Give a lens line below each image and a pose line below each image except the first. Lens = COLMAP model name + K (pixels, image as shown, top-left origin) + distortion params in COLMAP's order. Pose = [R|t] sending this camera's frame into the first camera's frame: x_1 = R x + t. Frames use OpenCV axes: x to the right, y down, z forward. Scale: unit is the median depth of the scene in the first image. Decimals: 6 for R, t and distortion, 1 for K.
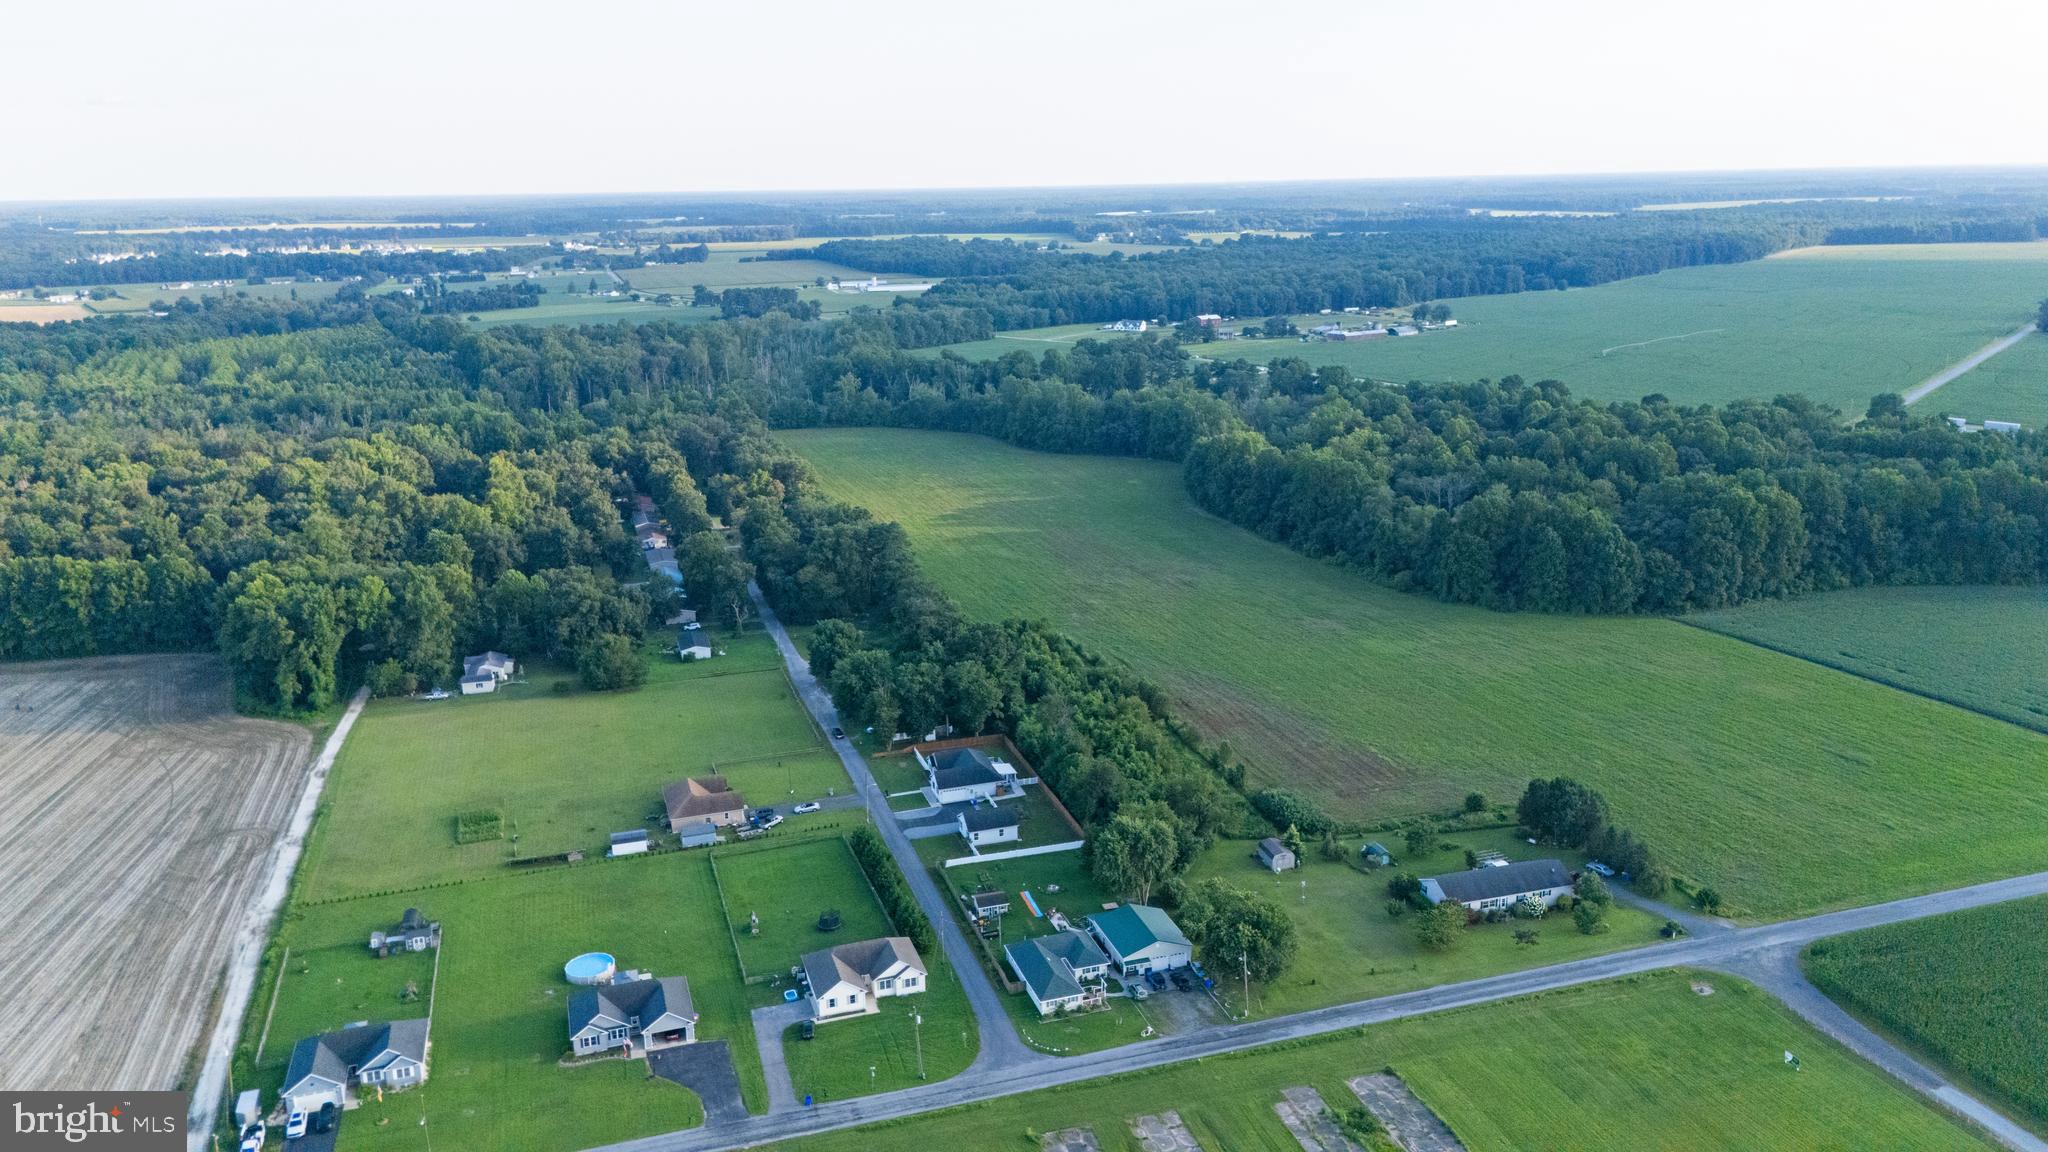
lens RADIAL K [[1500.6, 0, 1027.6], [0, 1500.6, 574.3], [0, 0, 1]] dist [0.051971, -0.030324]
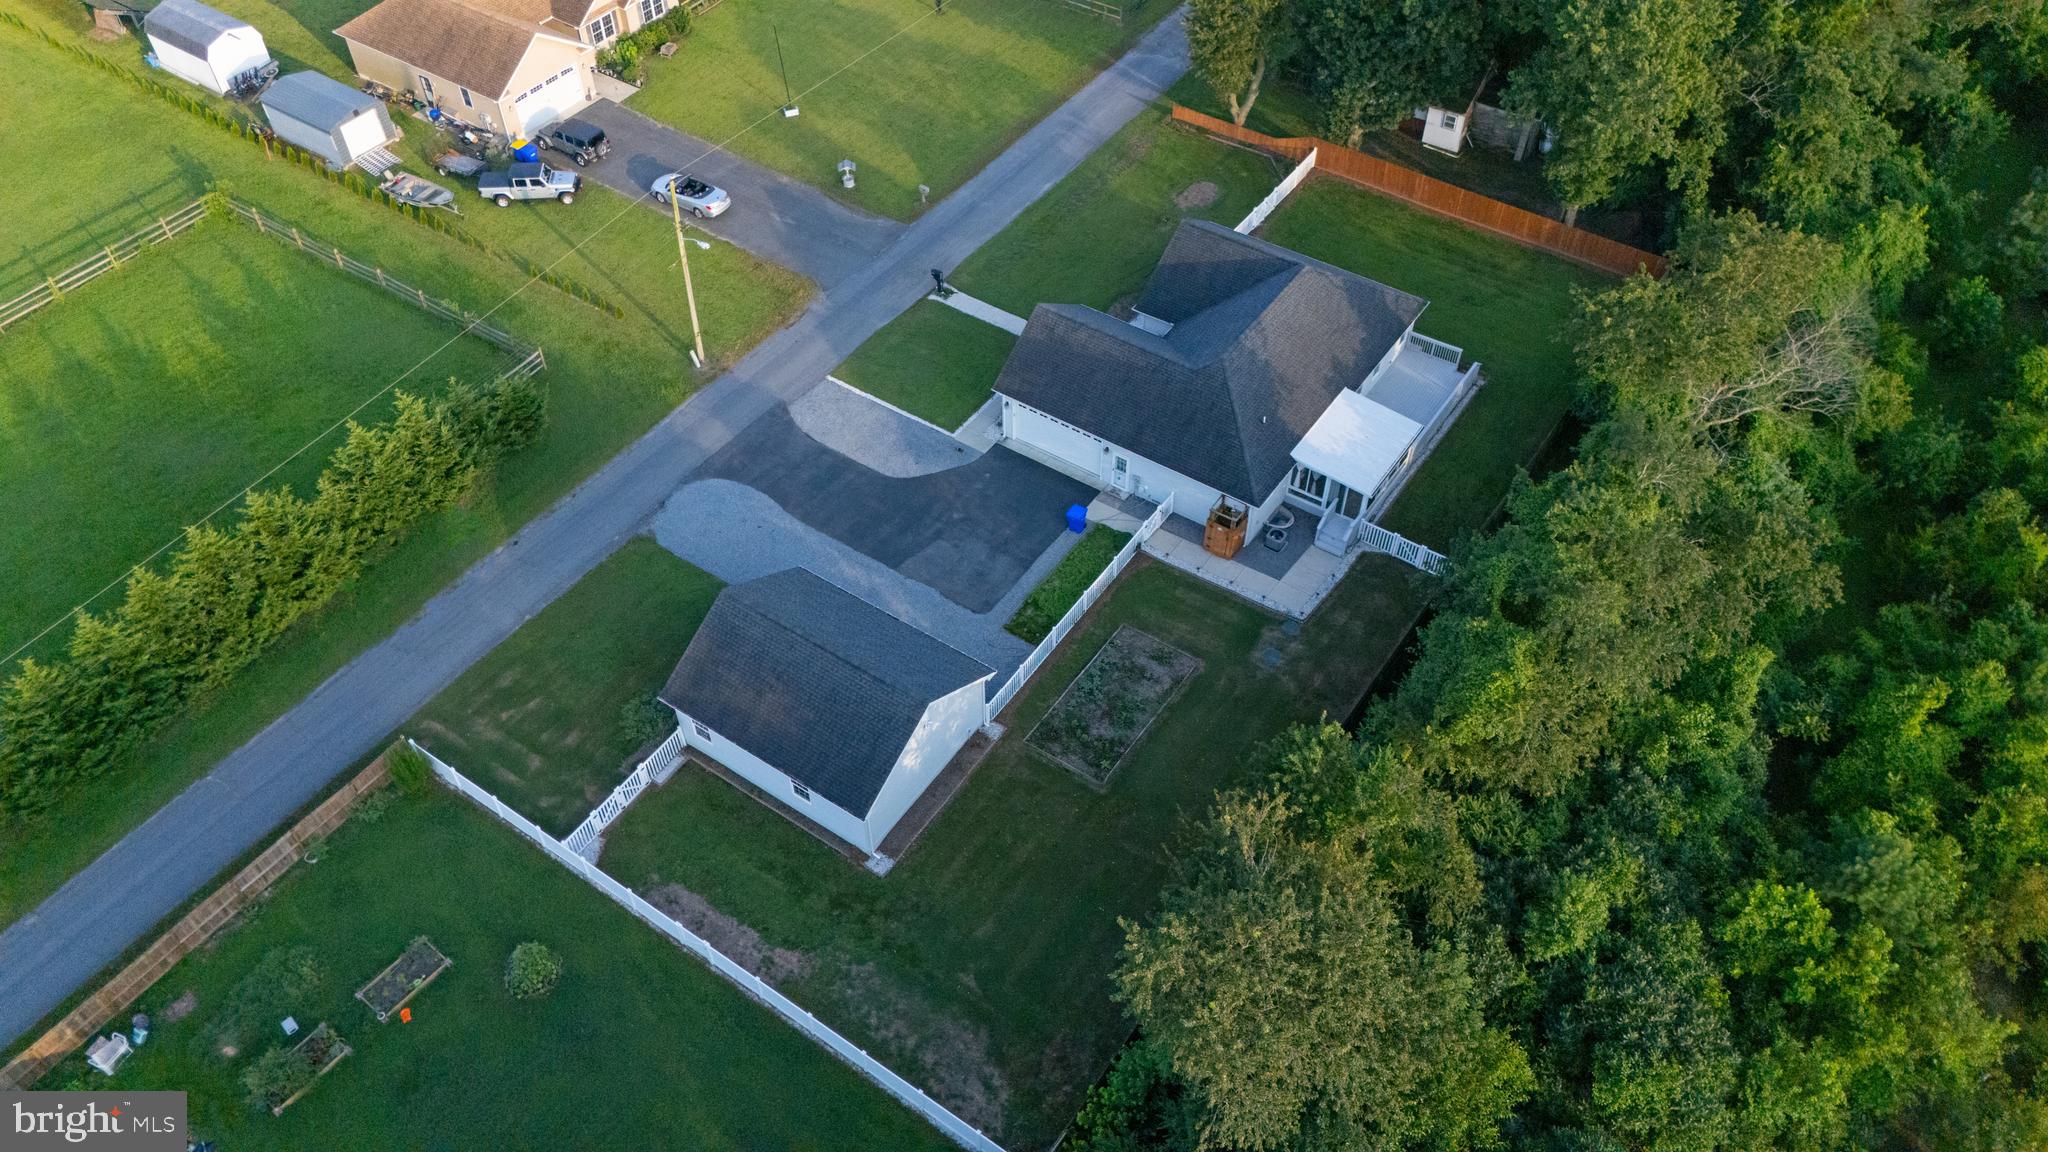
lens RADIAL K [[1500.6, 0, 1017.2], [0, 1500.6, 582.6], [0, 0, 1]] dist [0.051971, -0.030324]
pose [[0.610146, 0.593713, -0.524621, 0.080430], [-0.205034, 0.757925, 0.619283, 0.020903], [0.765299, -0.270288, 0.584176, 0.835823]]
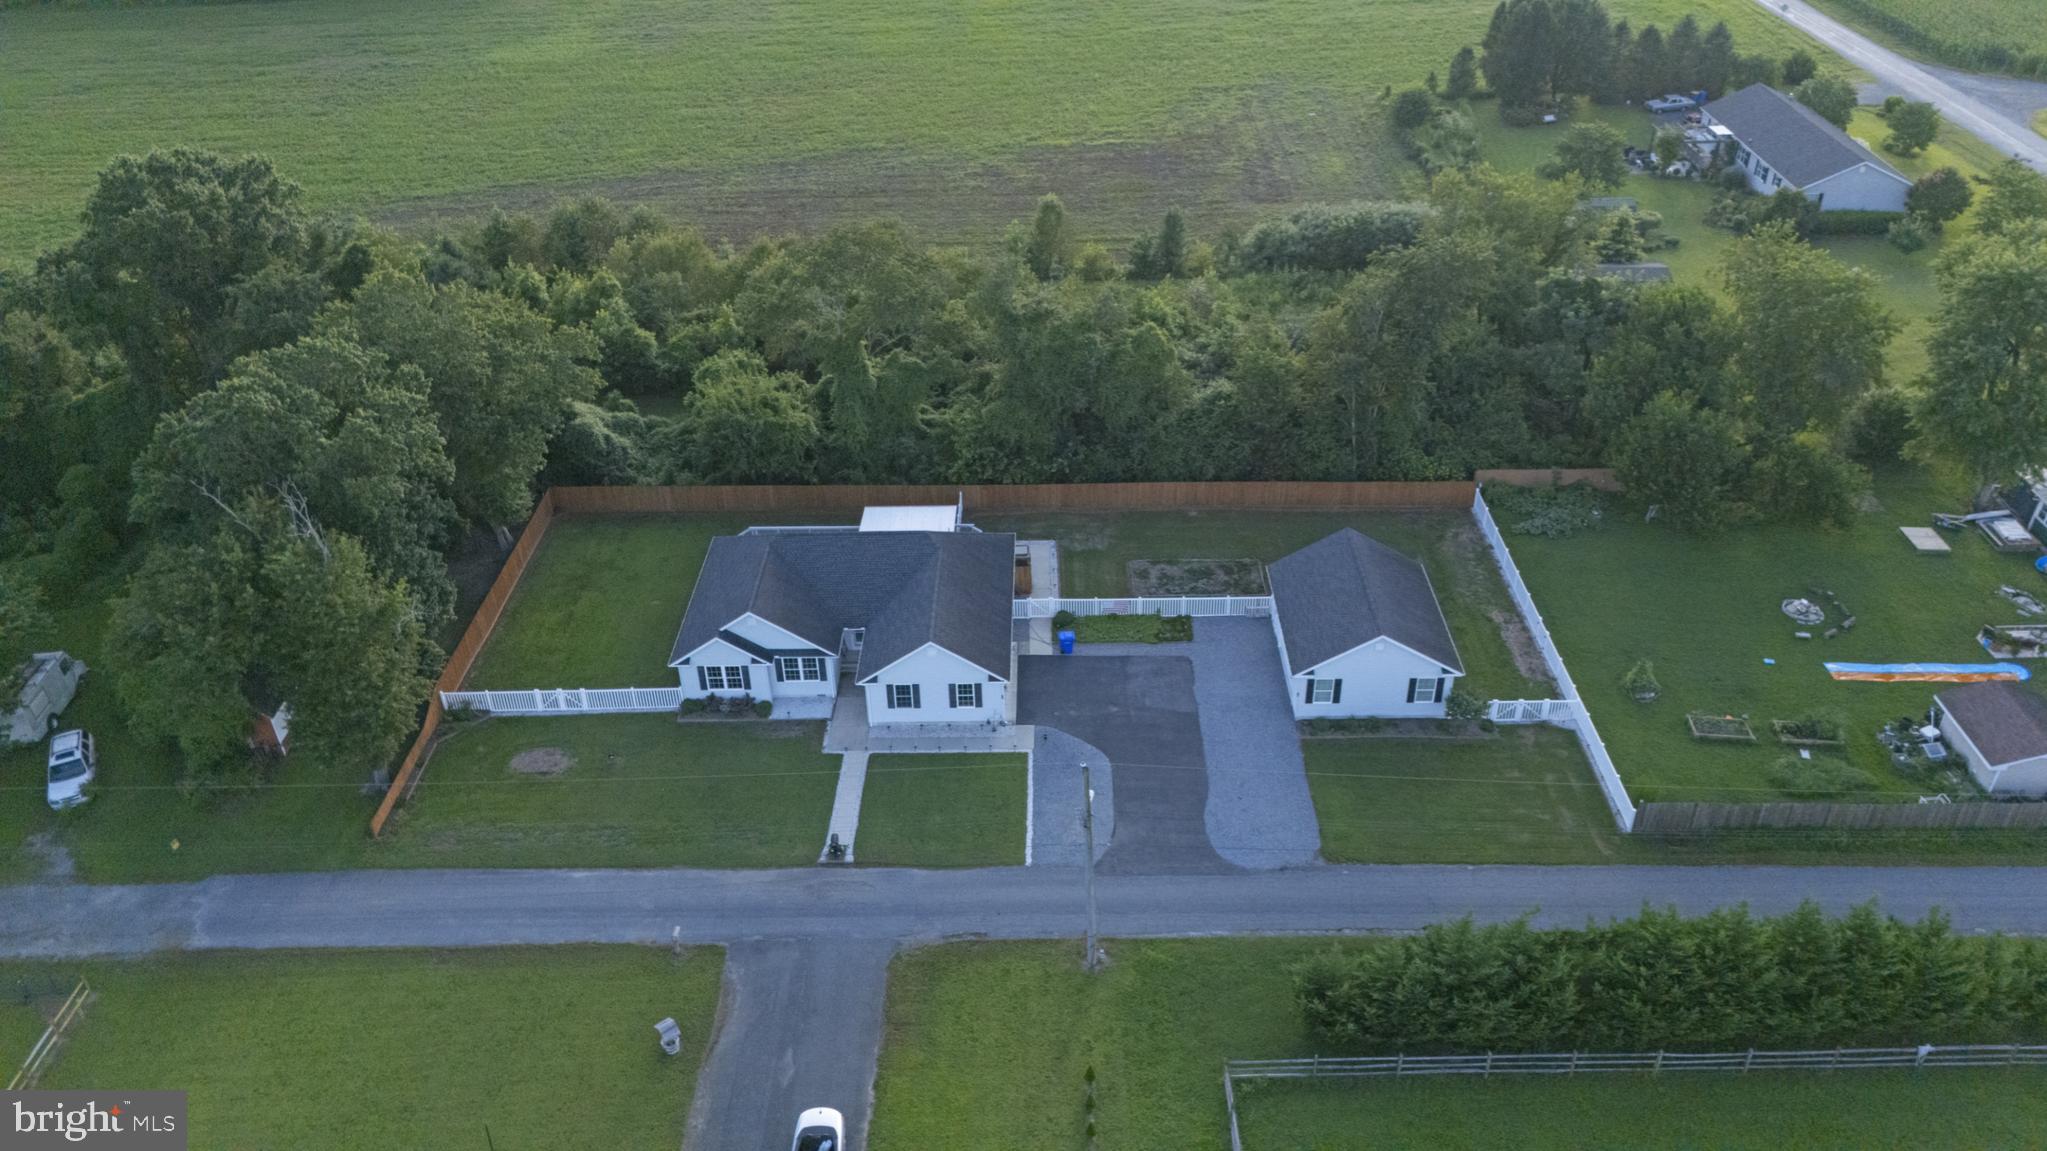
lens RADIAL K [[1513.5, 0, 1020.5], [0, 1513.5, 562.8], [0, 0, 1]] dist [0.054225, -0.036277]
pose [[0.319804, -0.505799, 0.801182, -0.241499], [0.259712, 0.859999, 0.439263, 0.017291], [-0.911194, 0.067598, 0.406393, 0.871664]]
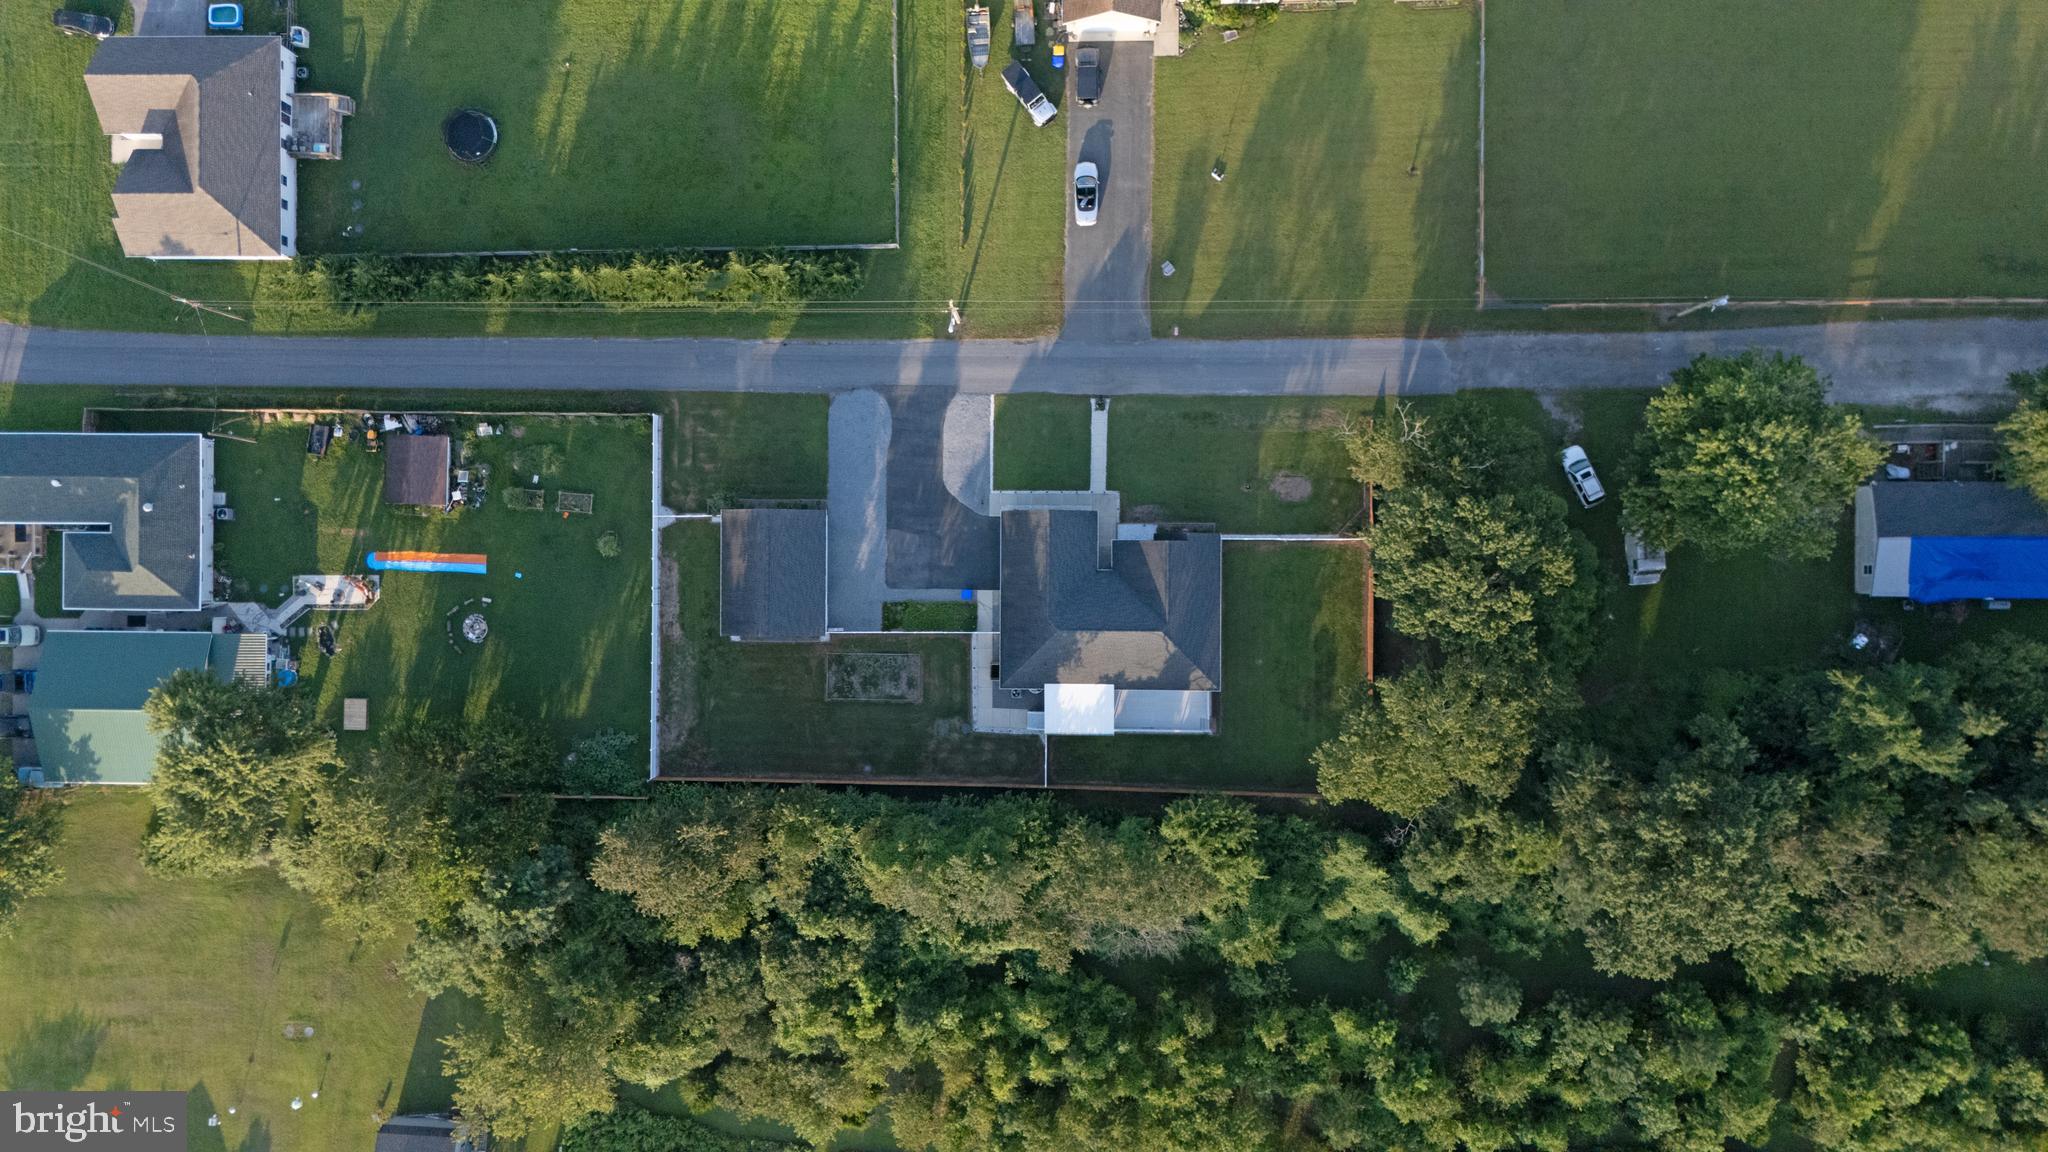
lens RADIAL K [[1500.6, 0, 1045.8], [0, 1500.6, 575.8], [0, 0, 1]] dist [0.051971, -0.030324]
pose [[-0.310766, 0.950173, 0.024397, -0.054867], [-0.201274, -0.090871, 0.975311, -0.238267], [0.928931, 0.298183, 0.219485, 0.904338]]
